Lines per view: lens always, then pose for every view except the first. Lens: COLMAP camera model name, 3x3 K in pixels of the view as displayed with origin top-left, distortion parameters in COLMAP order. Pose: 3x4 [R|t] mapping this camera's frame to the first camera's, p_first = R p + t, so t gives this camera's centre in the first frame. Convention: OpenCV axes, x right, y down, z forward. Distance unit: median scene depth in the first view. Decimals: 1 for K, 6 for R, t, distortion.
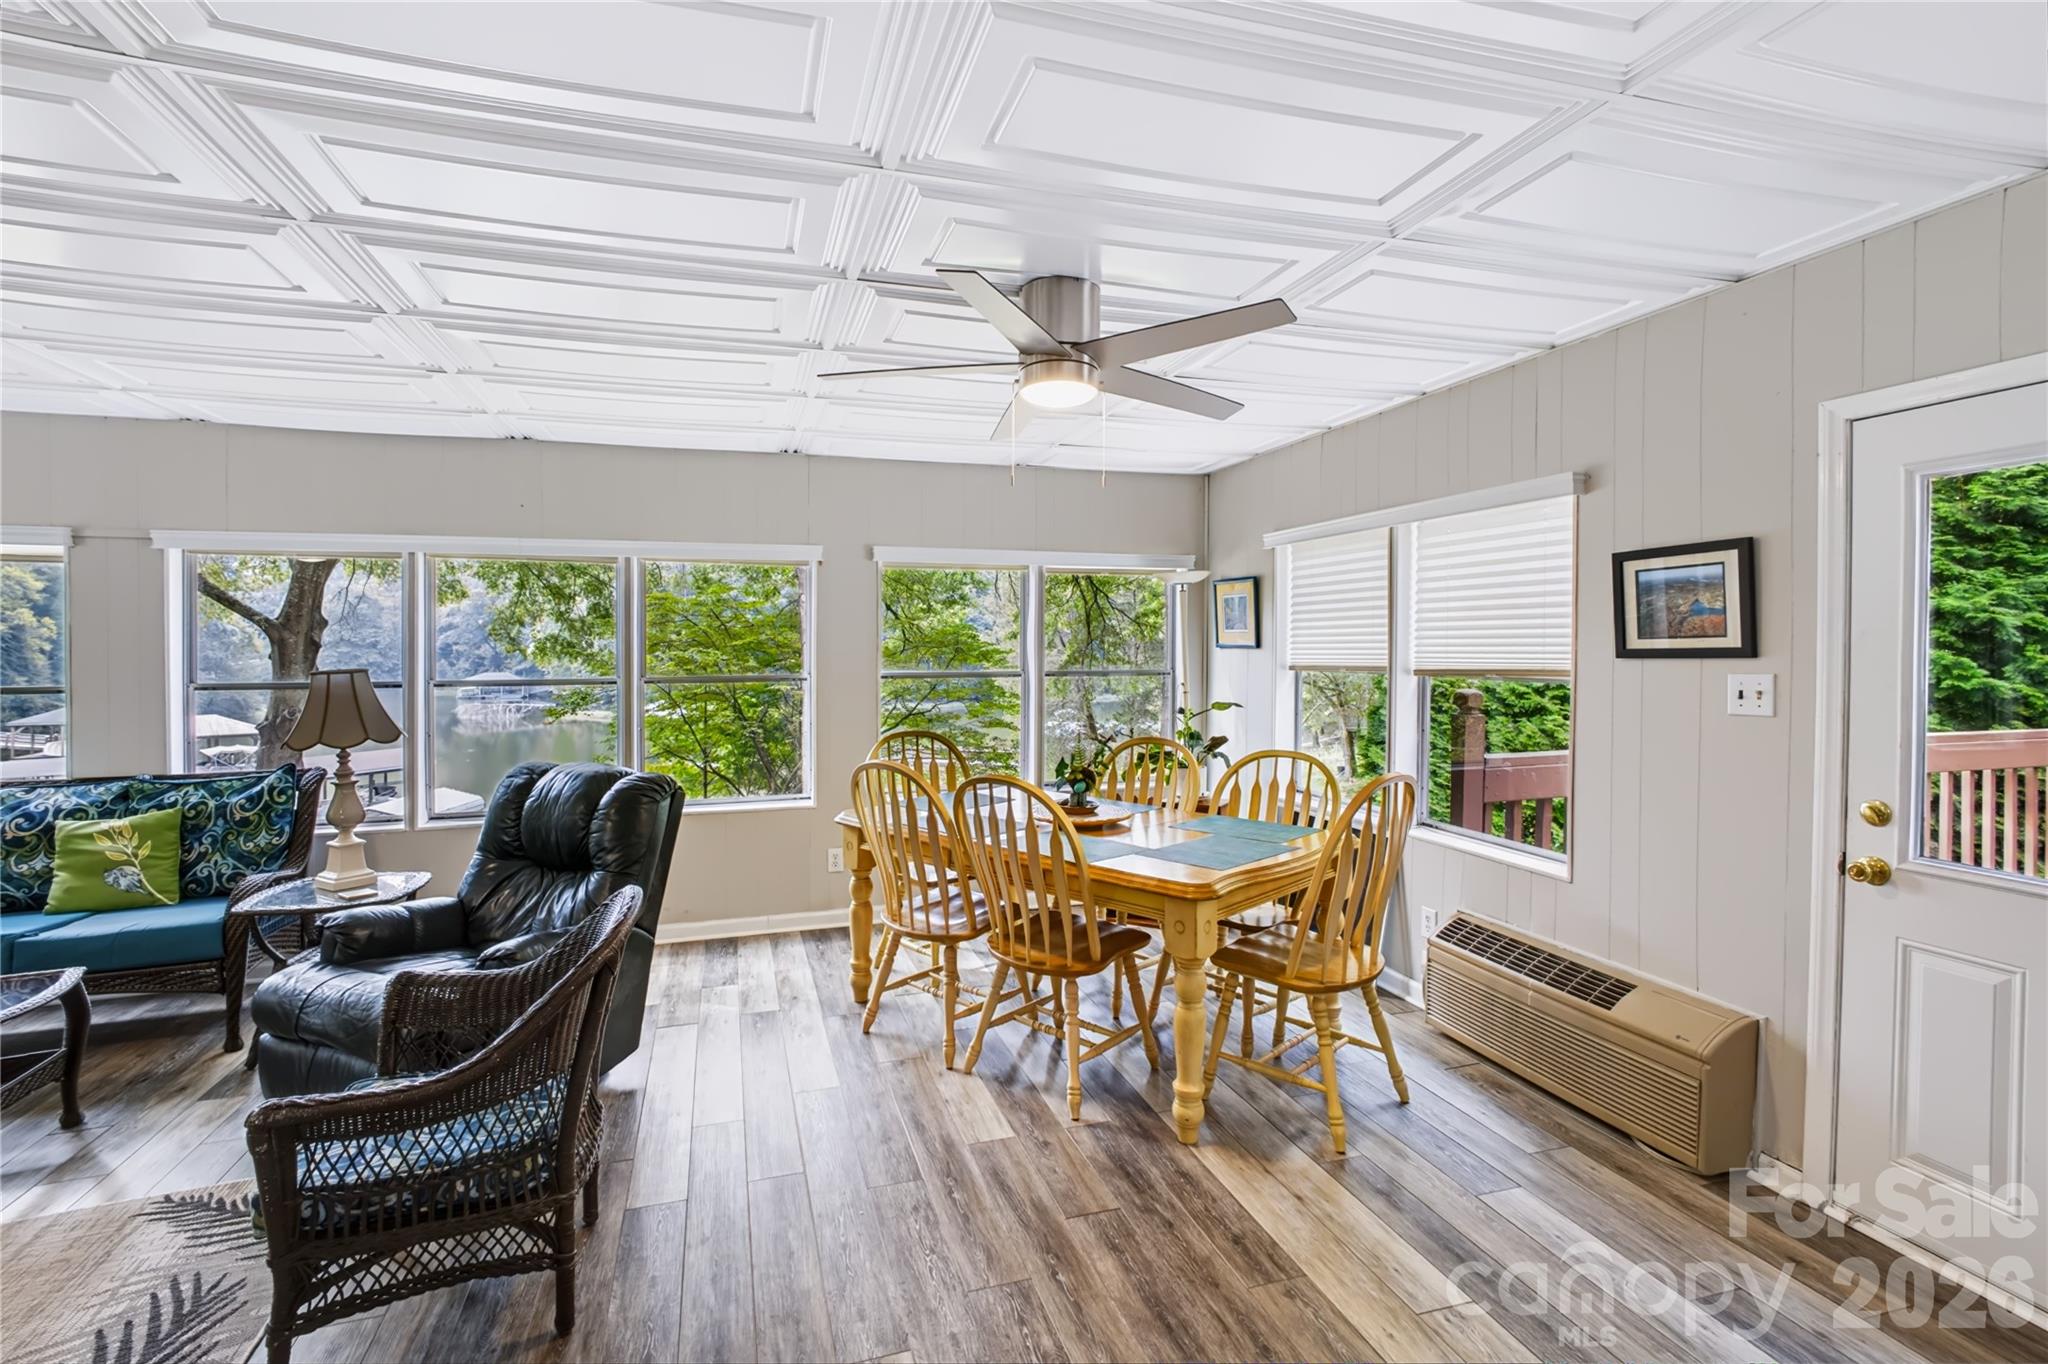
lens RADIAL K [[945.5, 0, 1009.6], [0, 945.5, 683.6], [0, 0, 1]] dist [0.025275, 0.000638]
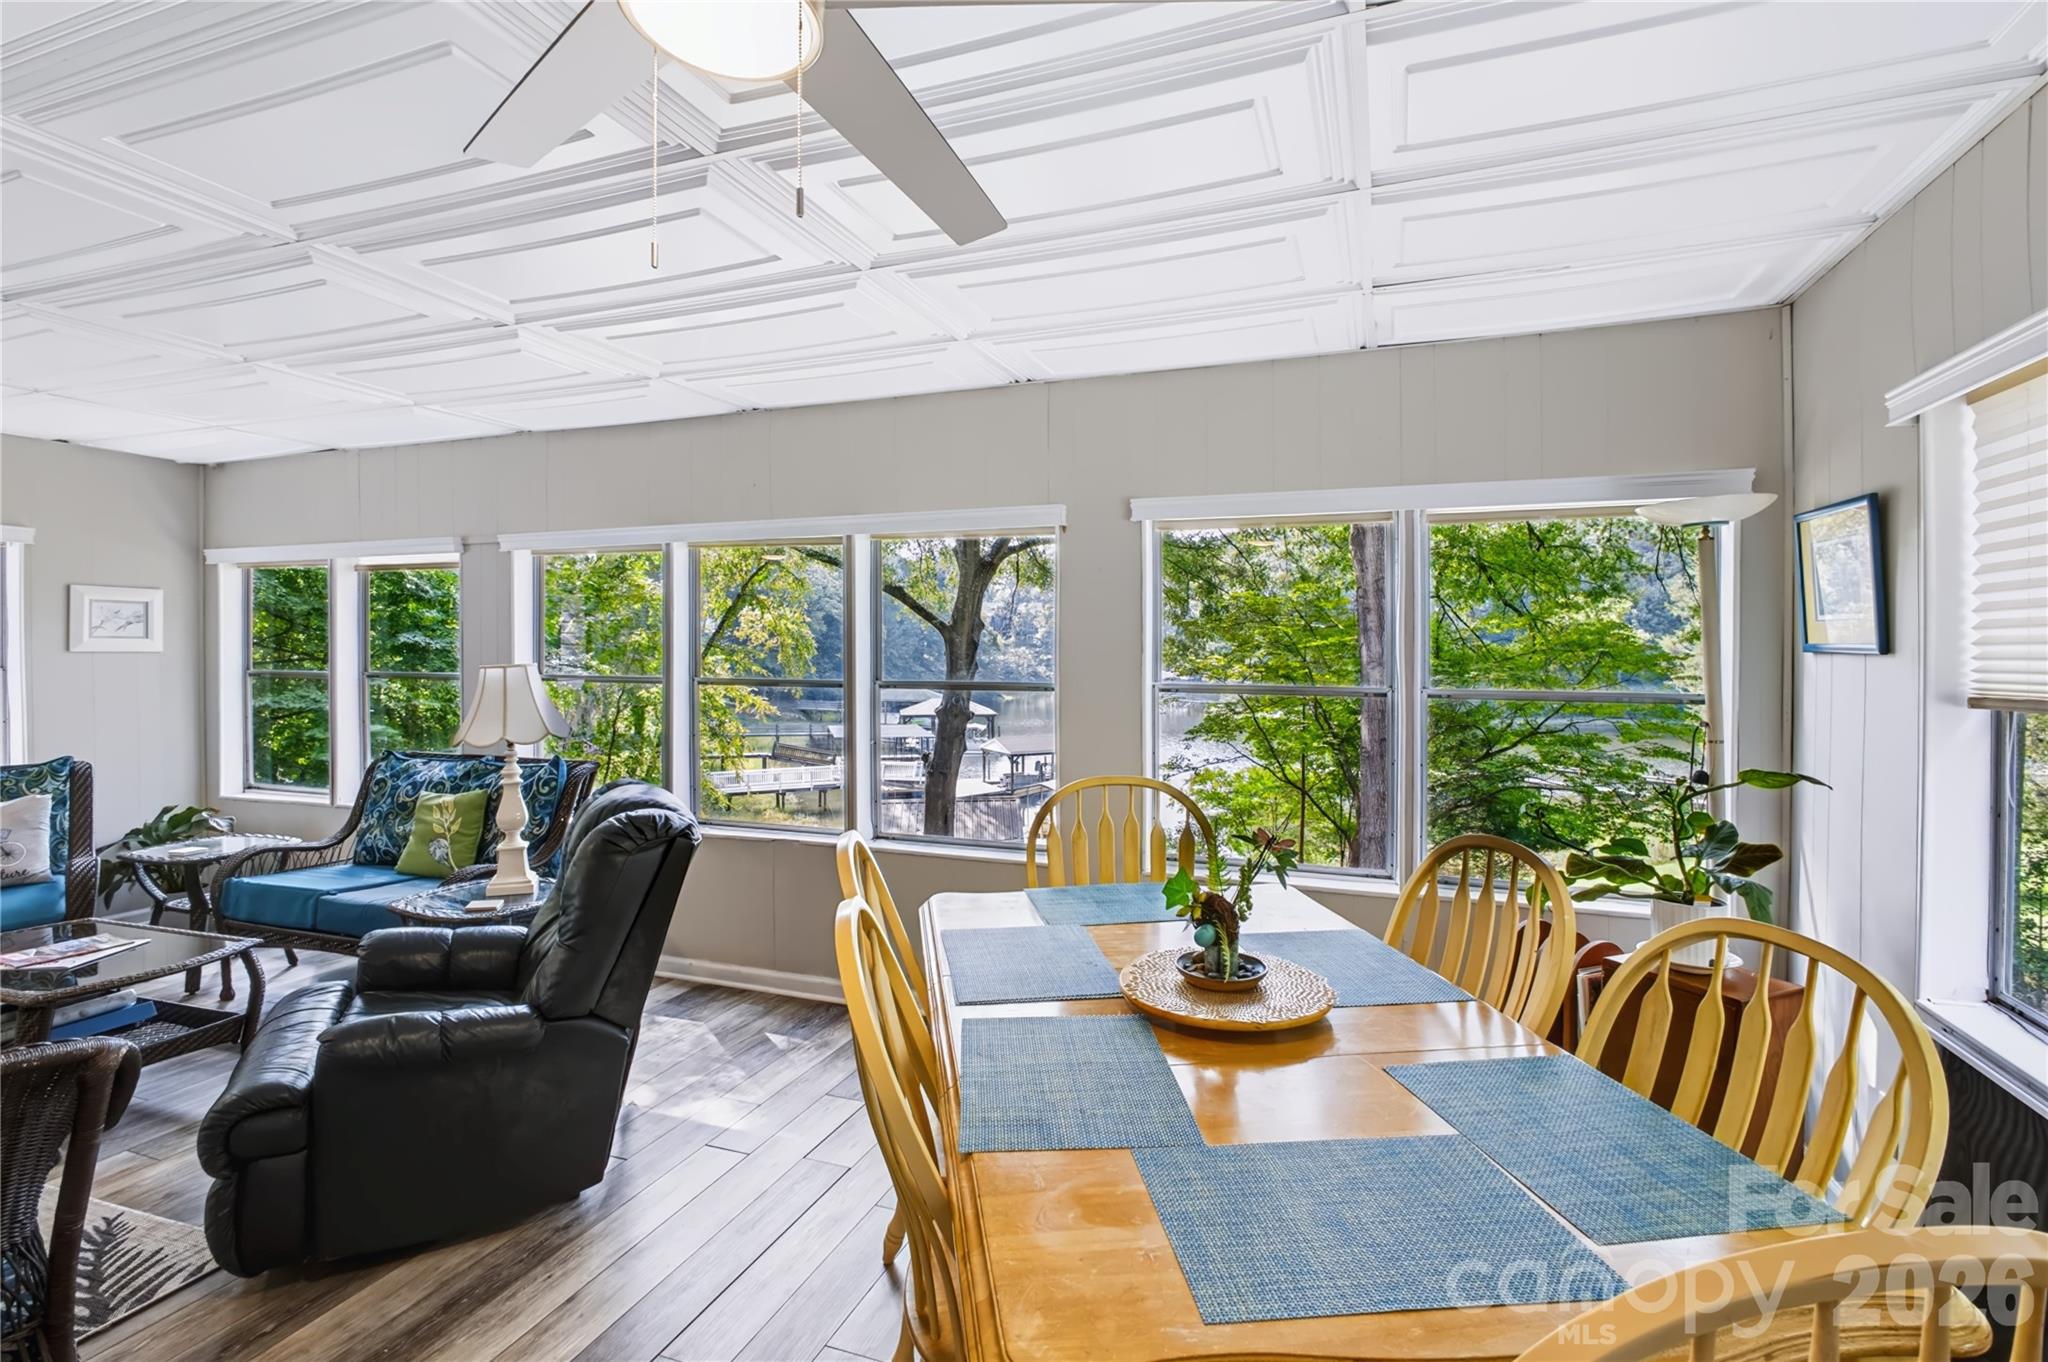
lens RADIAL K [[957.8, 0, 1021.1], [0, 957.8, 647.4], [0, 0, 1]] dist [0.011415, -0.000238]
pose [[0.797016, 0.007839, -0.603908, 0.265459], [-0.032184, 0.999046, -0.029508, -0.017578], [0.603101, 0.042955, 0.796508, 0.497845]]
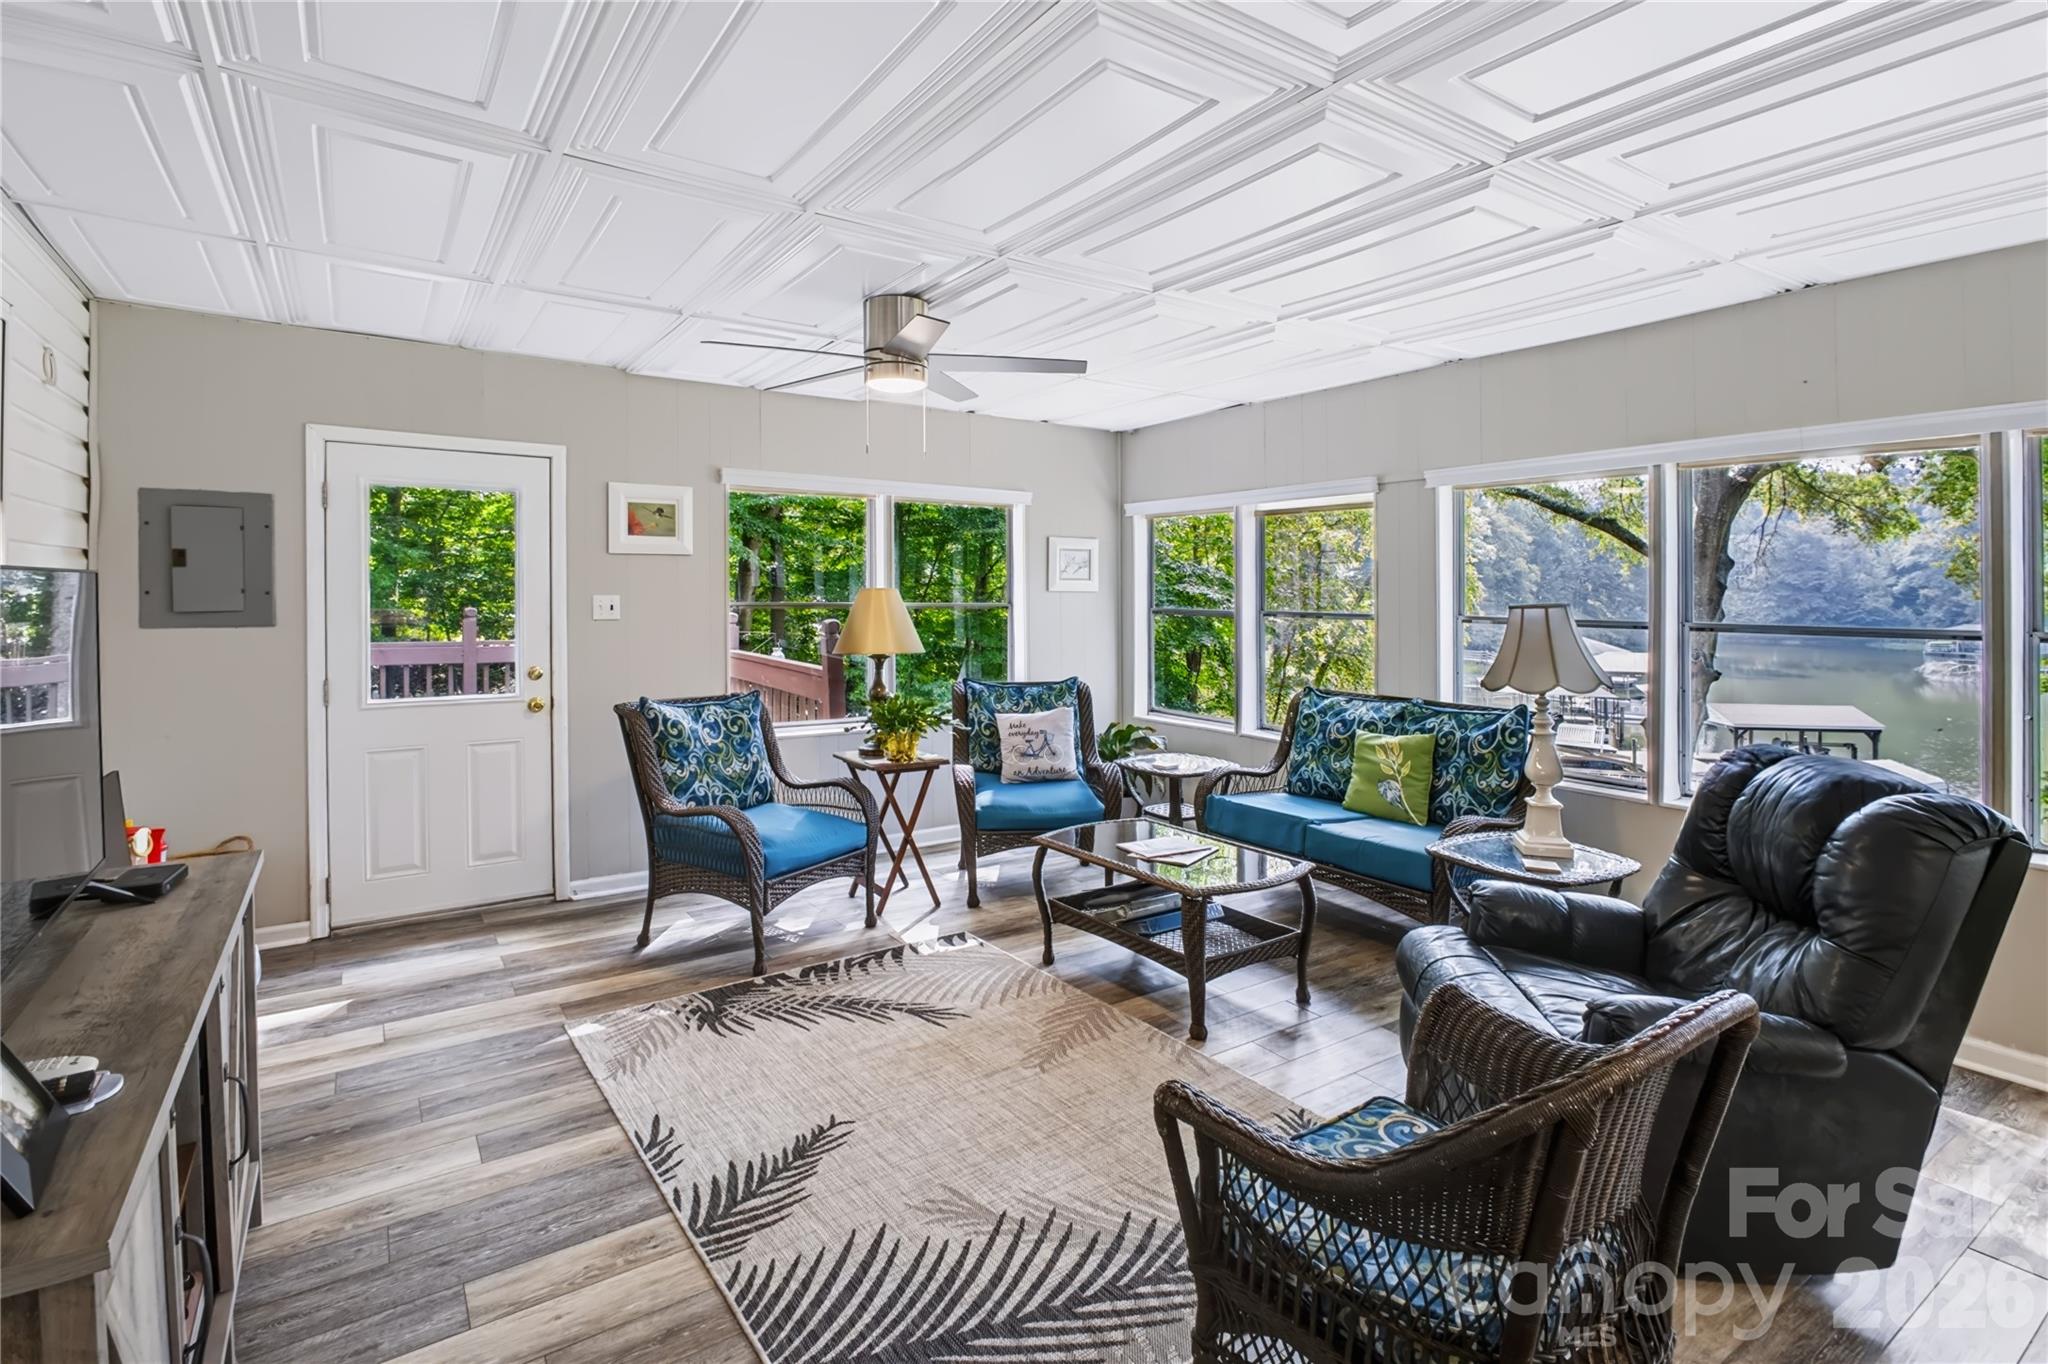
lens RADIAL K [[982.7, 0, 1030.3], [0, 982.7, 587.2], [0, 0, 1]] dist [0.015049, -0.000743]
pose [[0.308506, 0.006258, -0.951202, 0.017459], [-0.045585, 0.998927, -0.008213, -0.001470], [0.950130, 0.045894, 0.308460, 0.249108]]
